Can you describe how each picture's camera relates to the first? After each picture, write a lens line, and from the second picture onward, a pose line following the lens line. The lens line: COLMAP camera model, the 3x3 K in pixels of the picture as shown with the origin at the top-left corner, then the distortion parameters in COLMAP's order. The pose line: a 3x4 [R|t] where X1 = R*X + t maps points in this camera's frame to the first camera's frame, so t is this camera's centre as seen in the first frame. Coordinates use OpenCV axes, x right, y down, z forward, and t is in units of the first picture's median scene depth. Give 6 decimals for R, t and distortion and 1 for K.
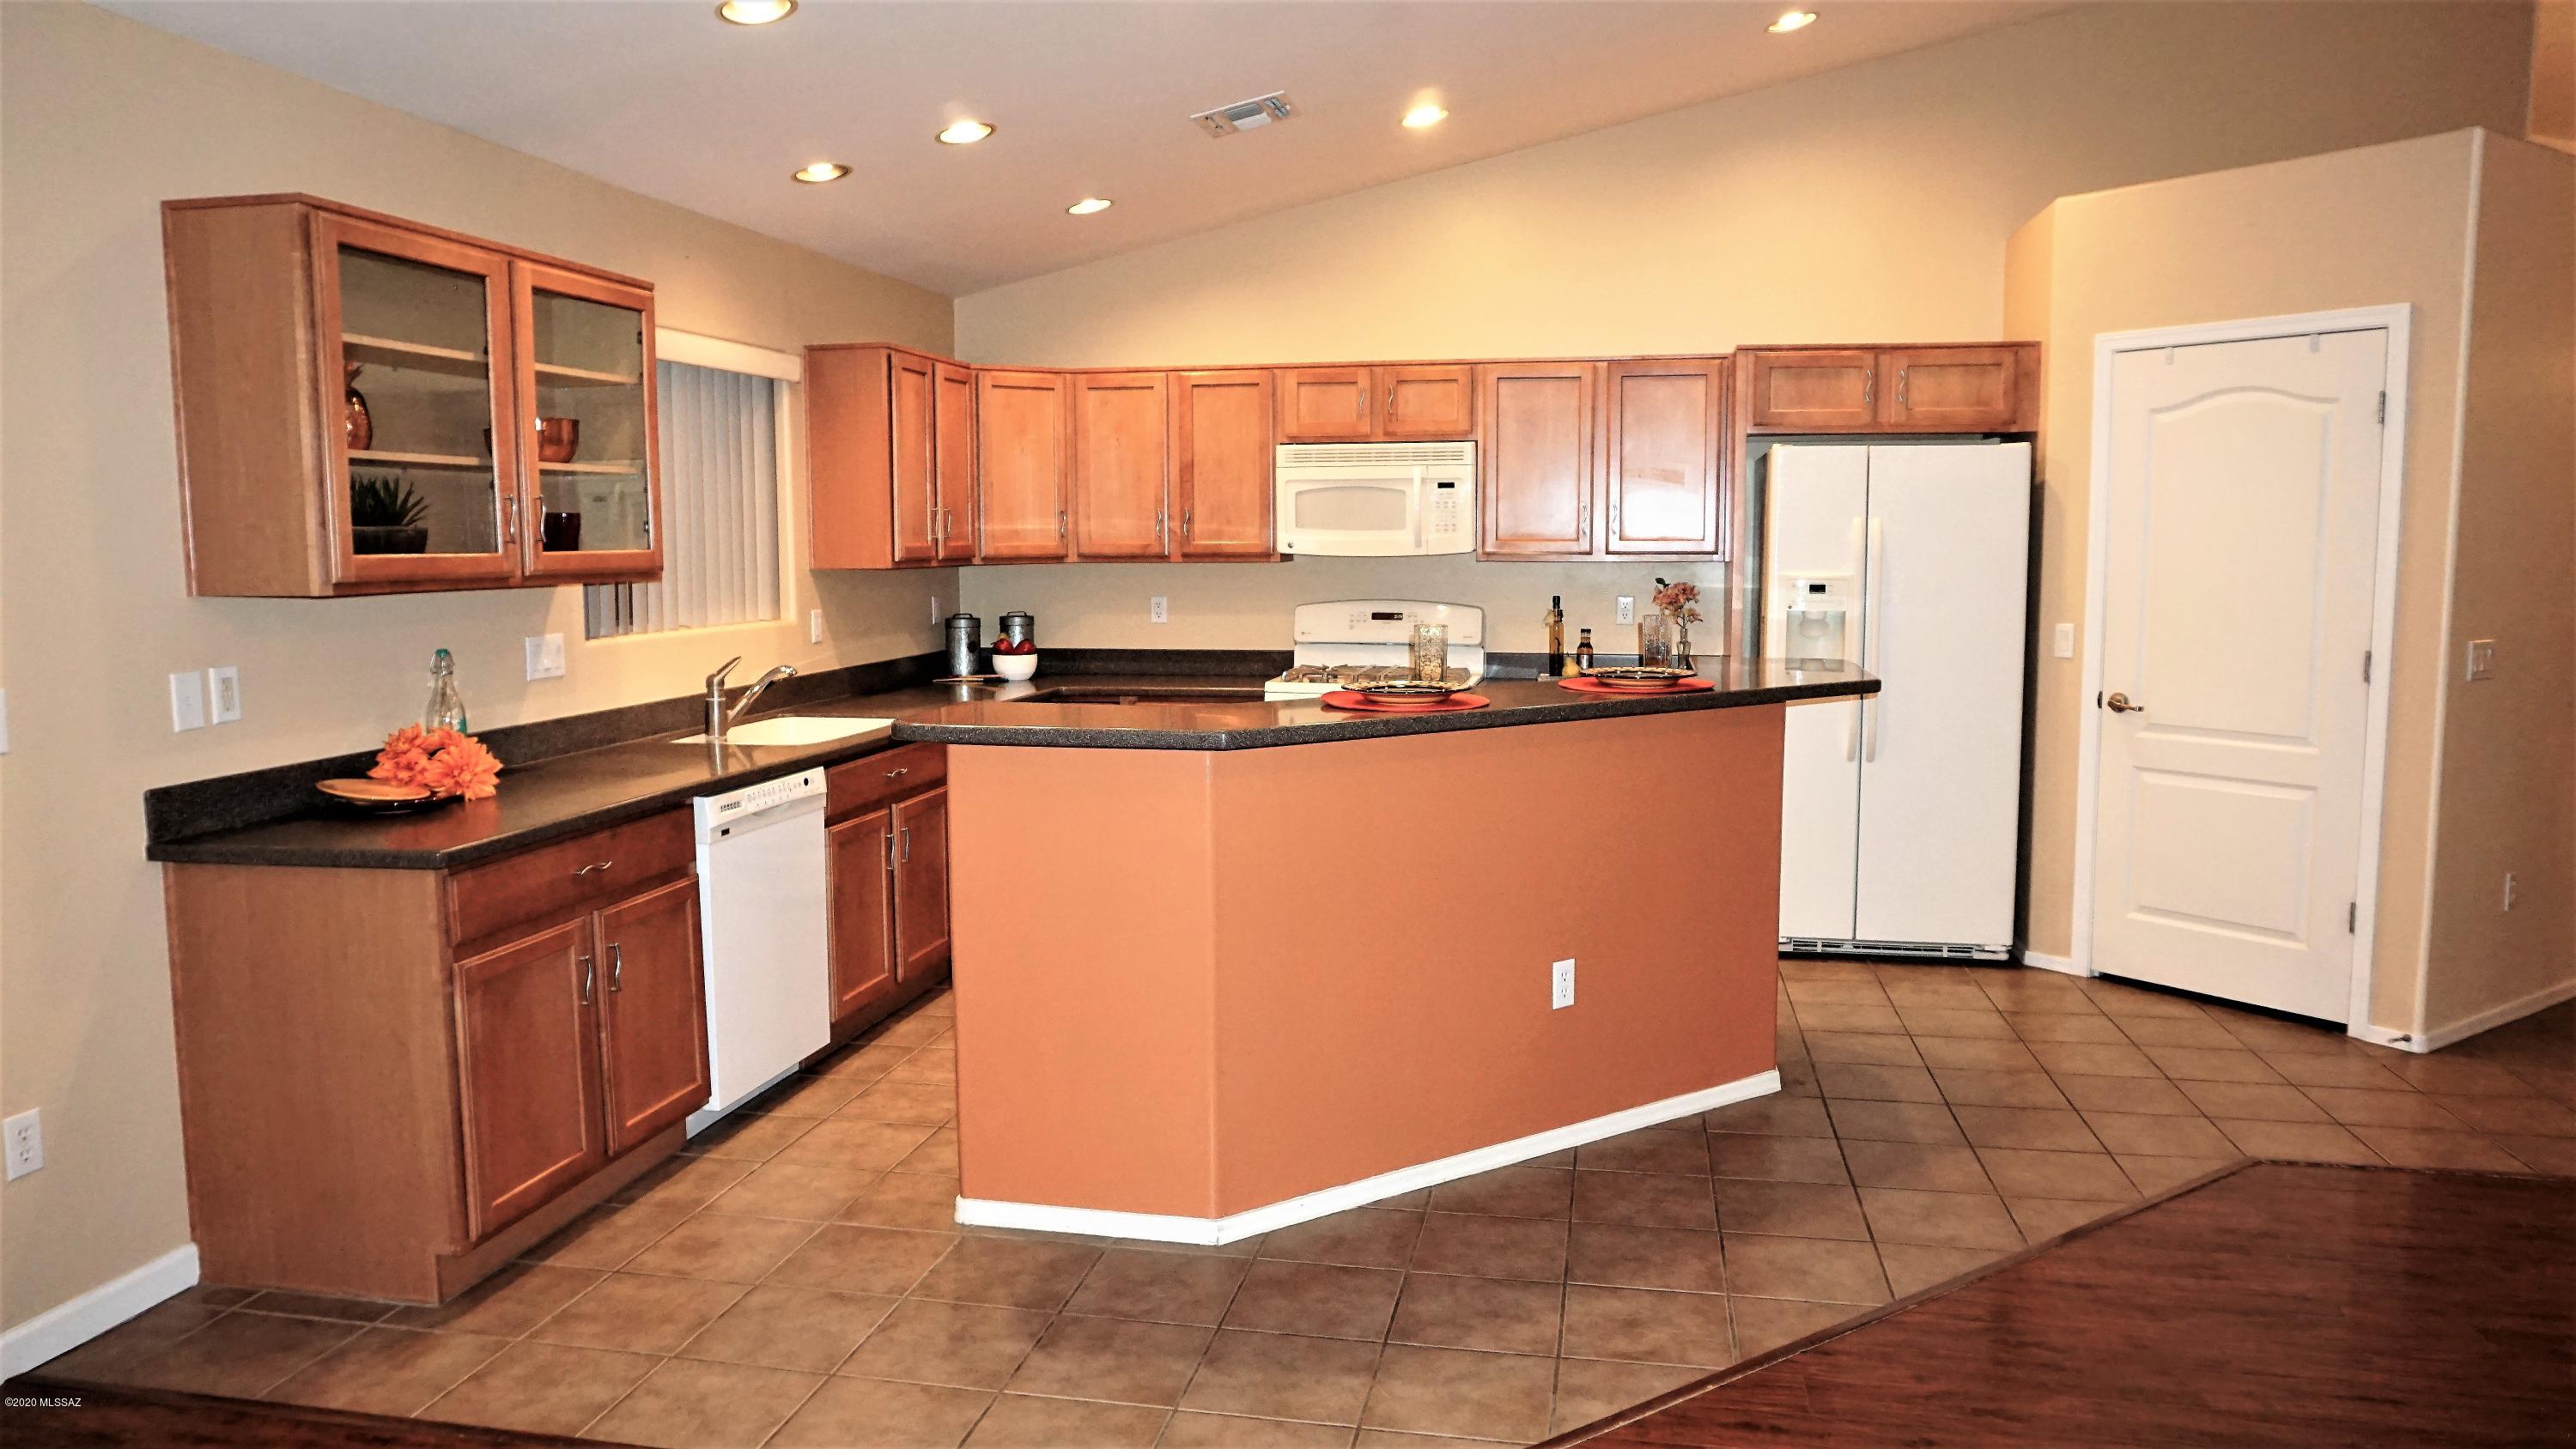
lens RADIAL K [[1723.8, 0, 1277.7], [0, 1723.8, 724.8], [0, 0, 1]] dist [-0.052214, 0.028635]
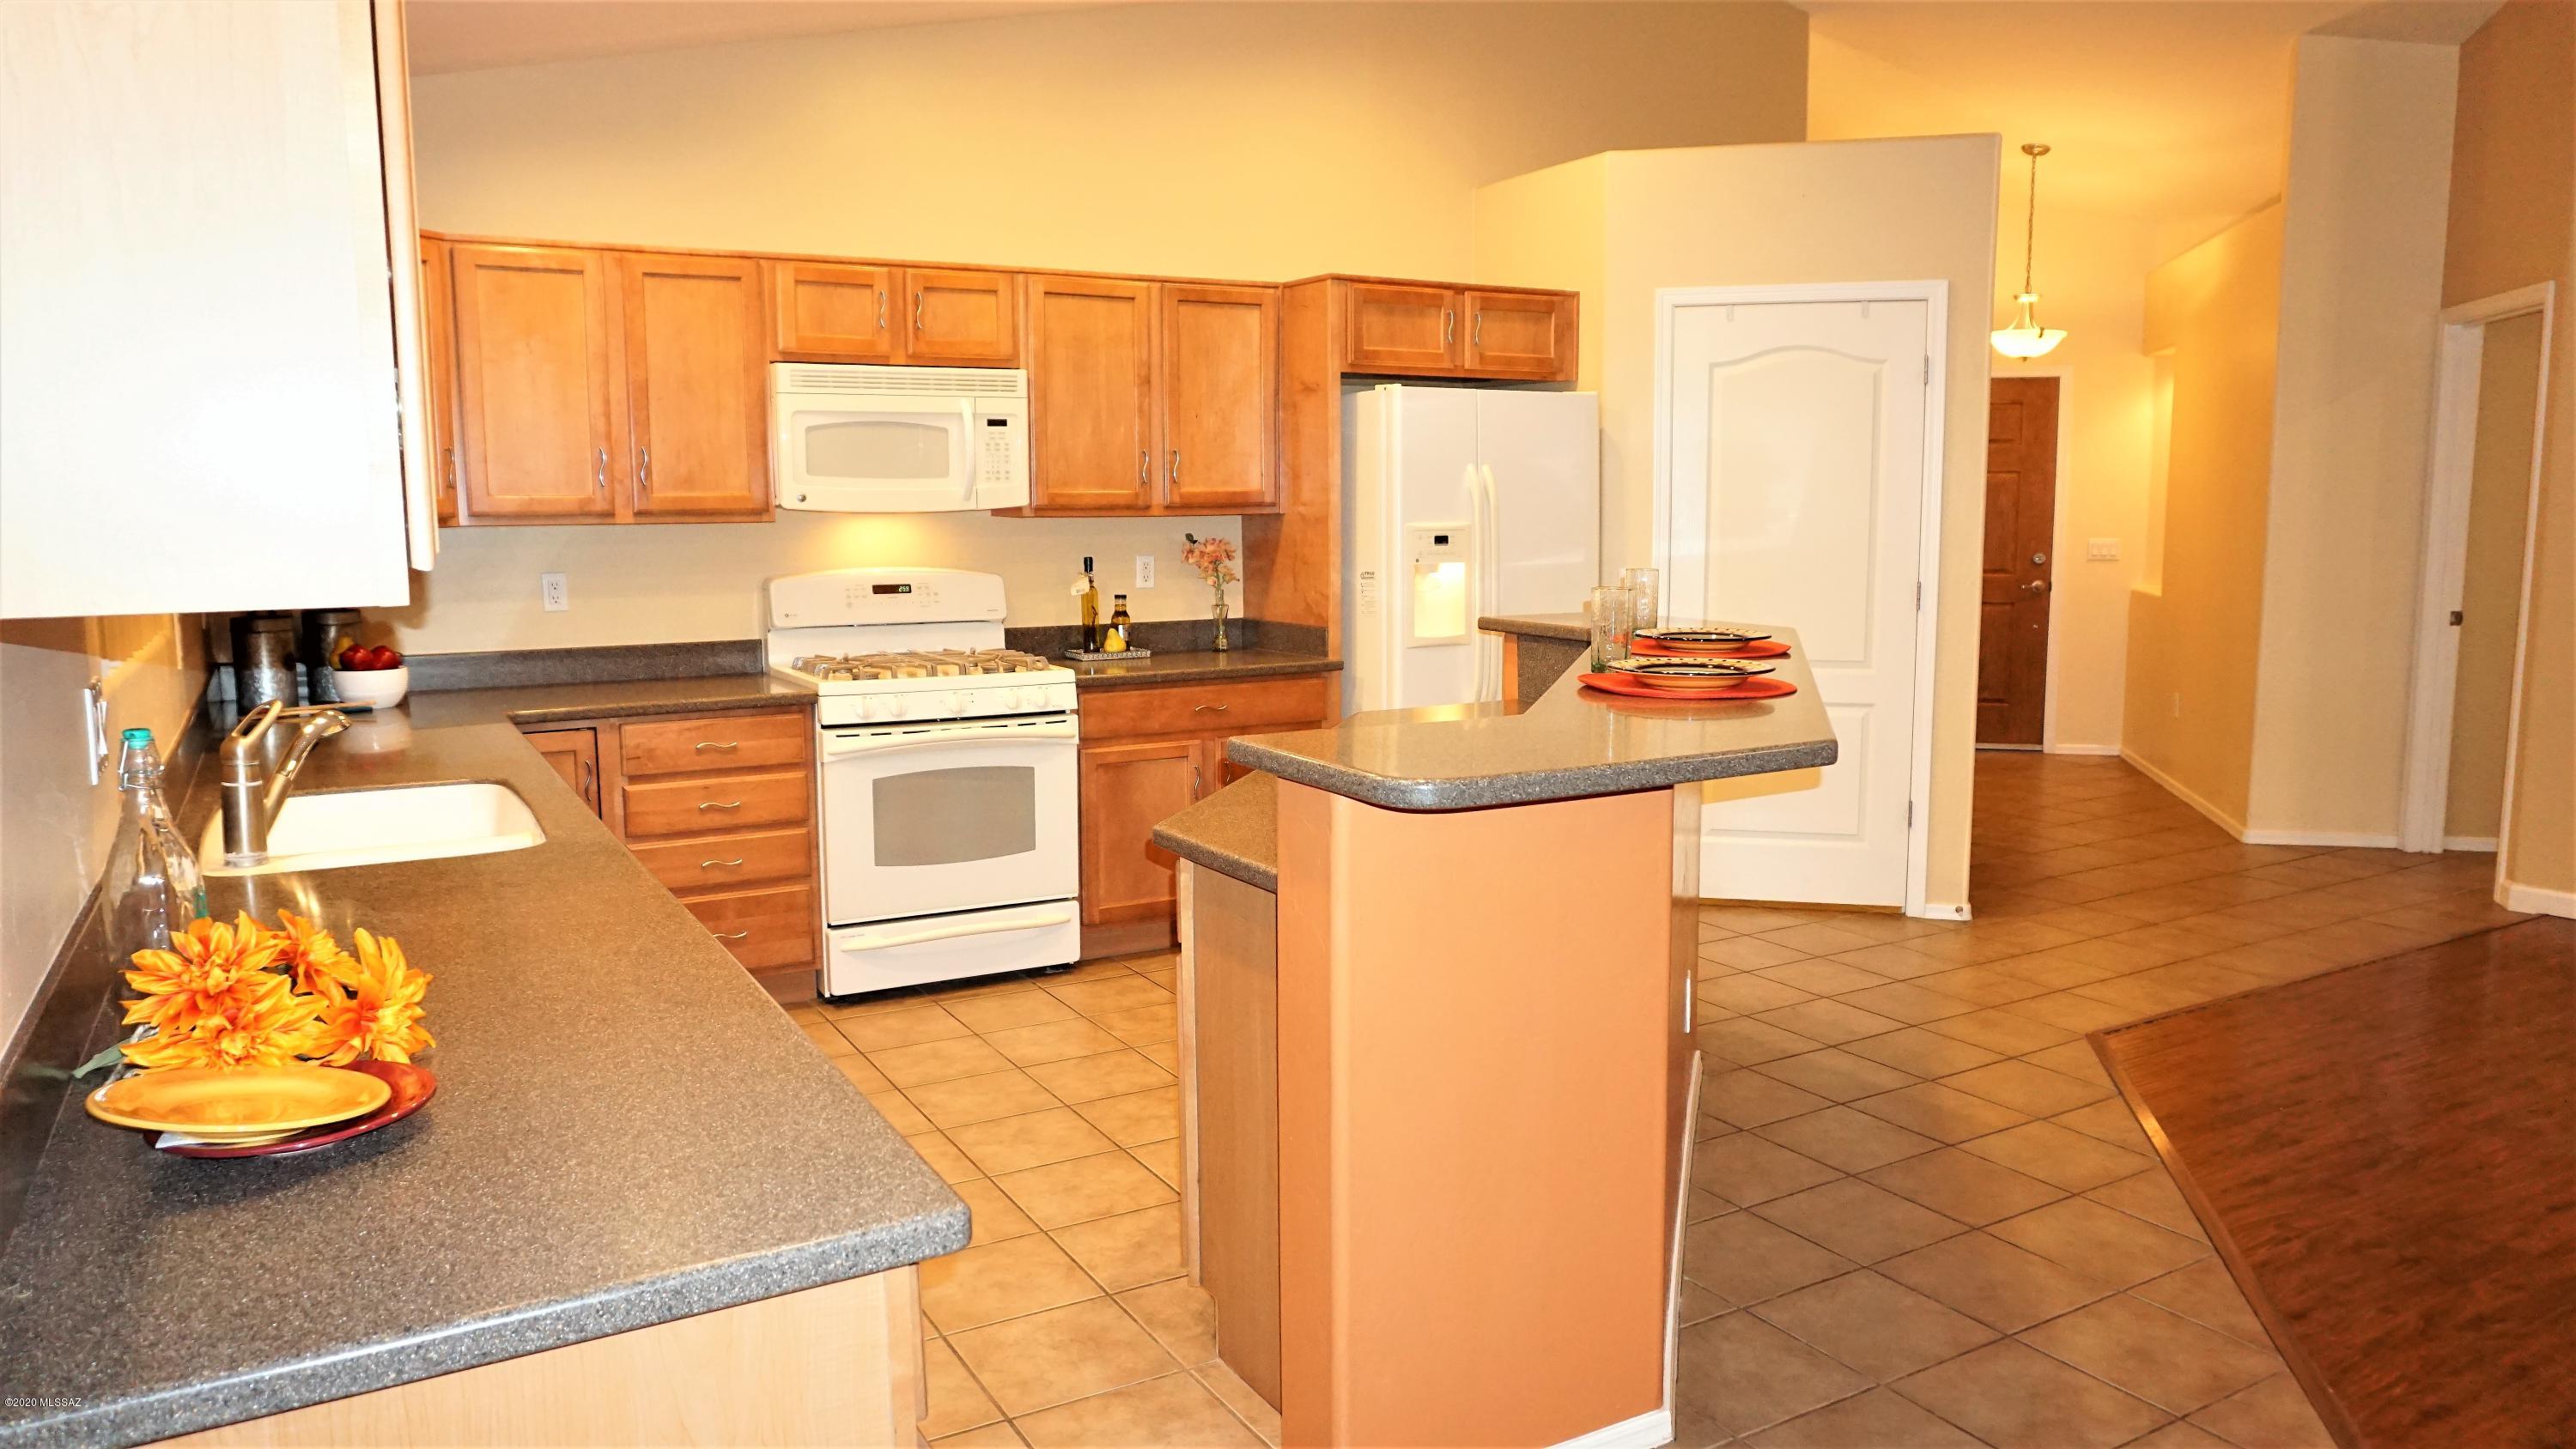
lens RADIAL K [[1723.8, 0, 1289.9], [0, 1723.8, 712.2], [0, 0, 1]] dist [-0.052214, 0.028635]
pose [[0.749332, -0.083039, 0.656967, -0.337986], [0.076389, 0.996323, 0.038804, -0.025131], [-0.657774, 0.021108, 0.752920, 0.310090]]
